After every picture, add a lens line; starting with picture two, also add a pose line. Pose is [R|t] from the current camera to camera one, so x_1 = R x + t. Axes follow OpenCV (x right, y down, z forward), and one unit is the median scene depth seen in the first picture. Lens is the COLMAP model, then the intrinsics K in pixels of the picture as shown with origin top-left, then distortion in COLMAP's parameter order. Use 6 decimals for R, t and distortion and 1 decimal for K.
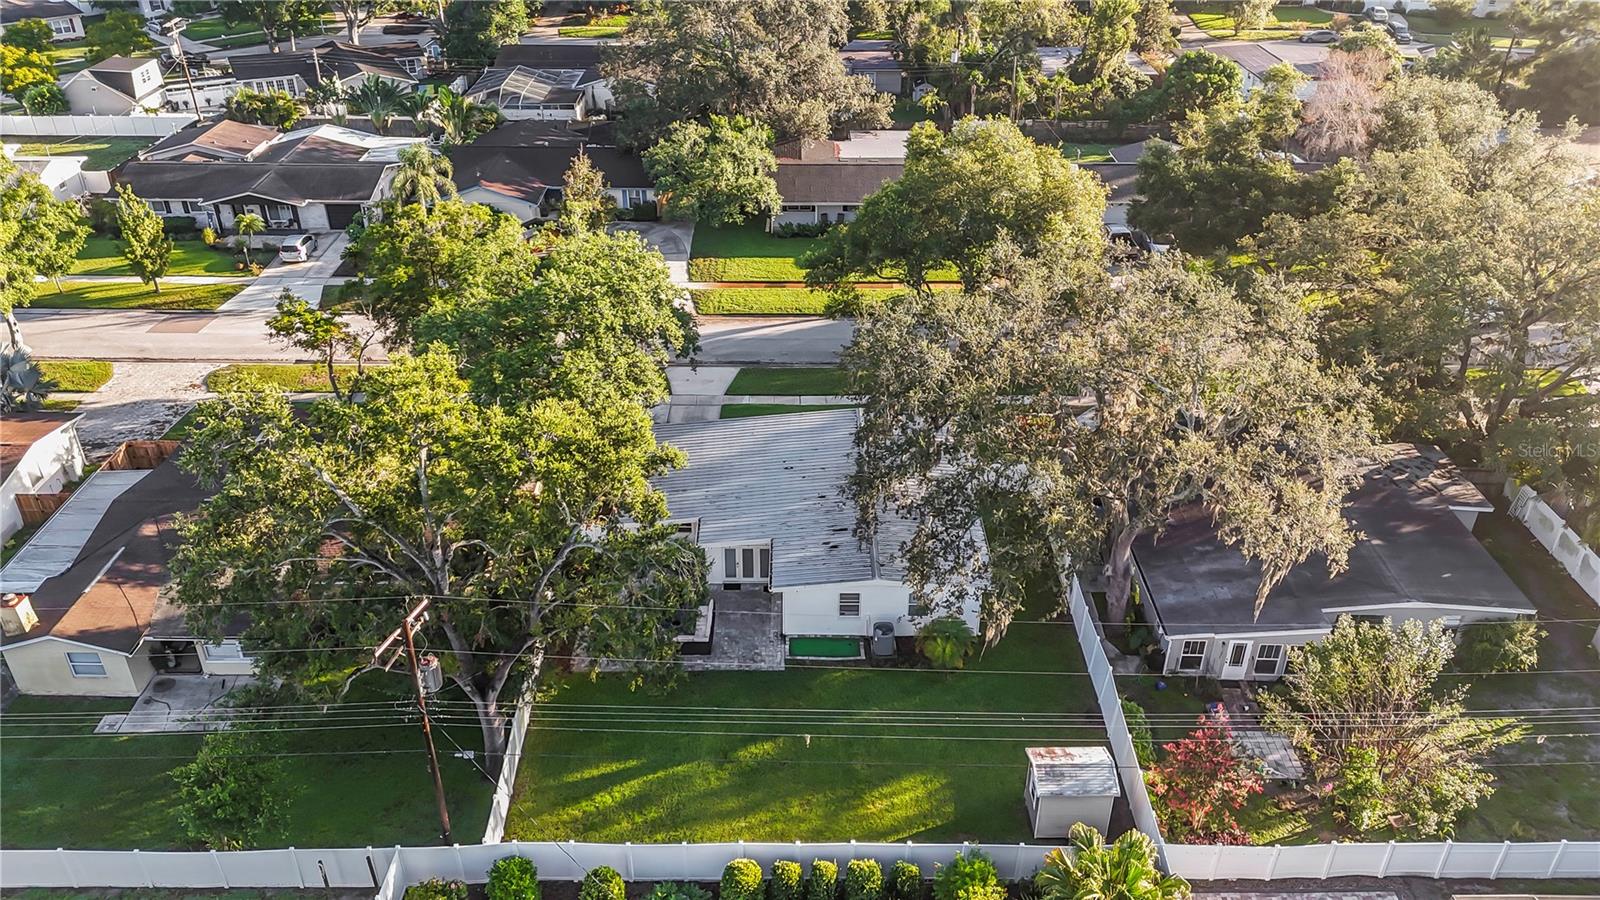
lens RADIAL K [[1184.8, 0, 800.0], [0, 1184.8, 450.0], [0, 0, 1]] dist [0.117125, -0.132099]
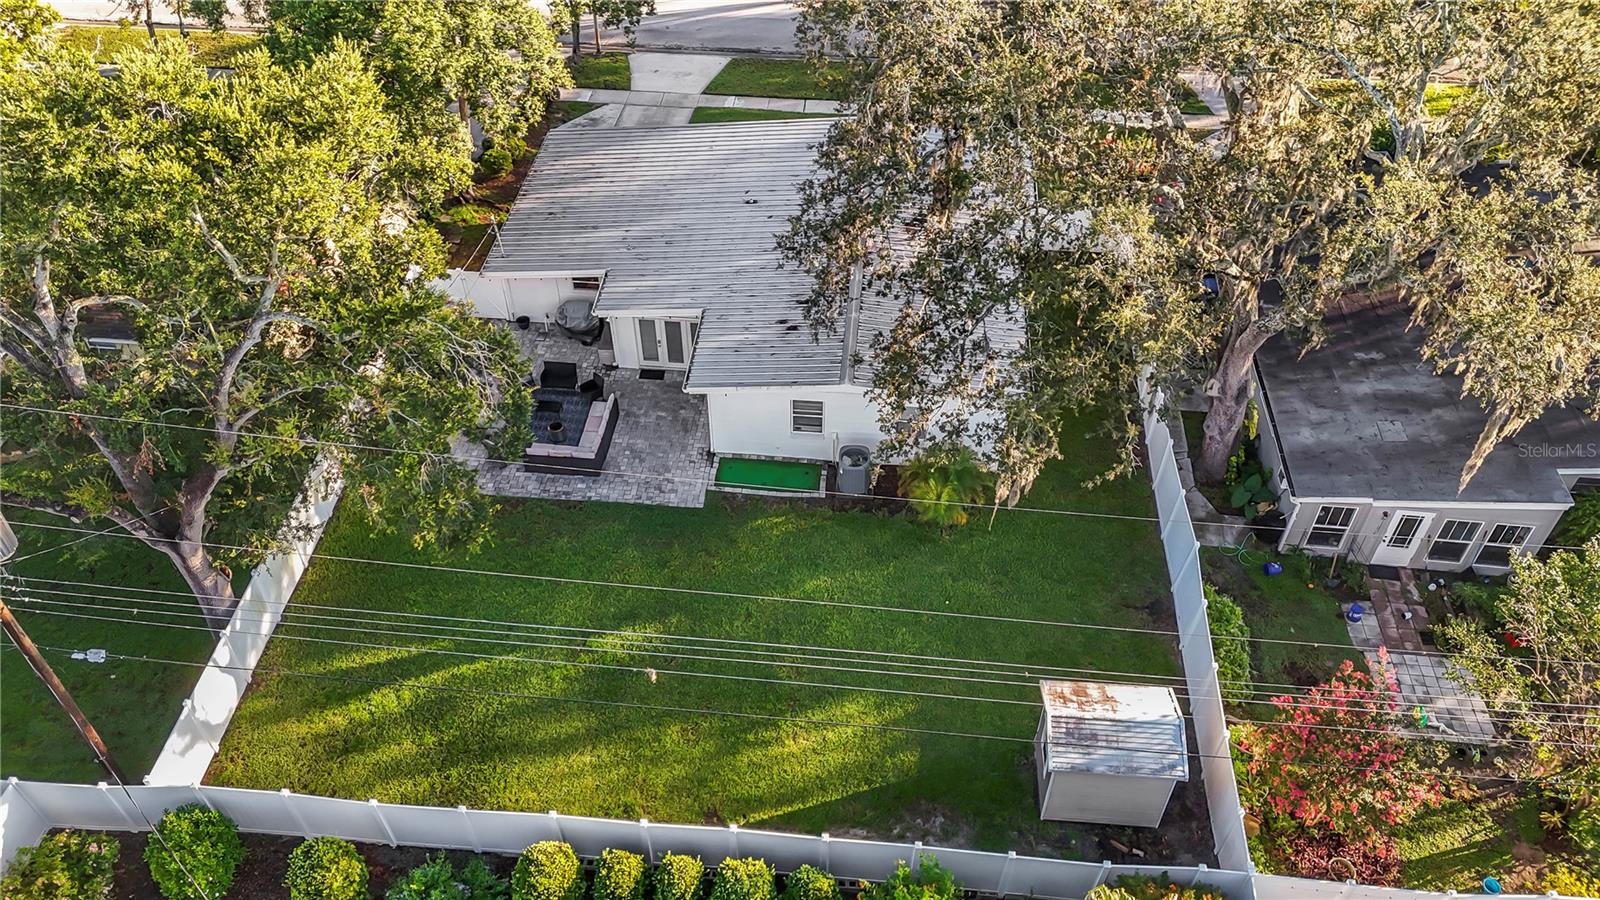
lens RADIAL K [[1184.8, 0, 800.0], [0, 1184.8, 450.0], [0, 0, 1]] dist [0.117125, -0.132099]
pose [[0.995882, 0.061579, -0.066531, 0.090326], [-0.045749, 0.974967, 0.217594, 0.004731], [0.078265, -0.213655, 0.973769, 0.380626]]
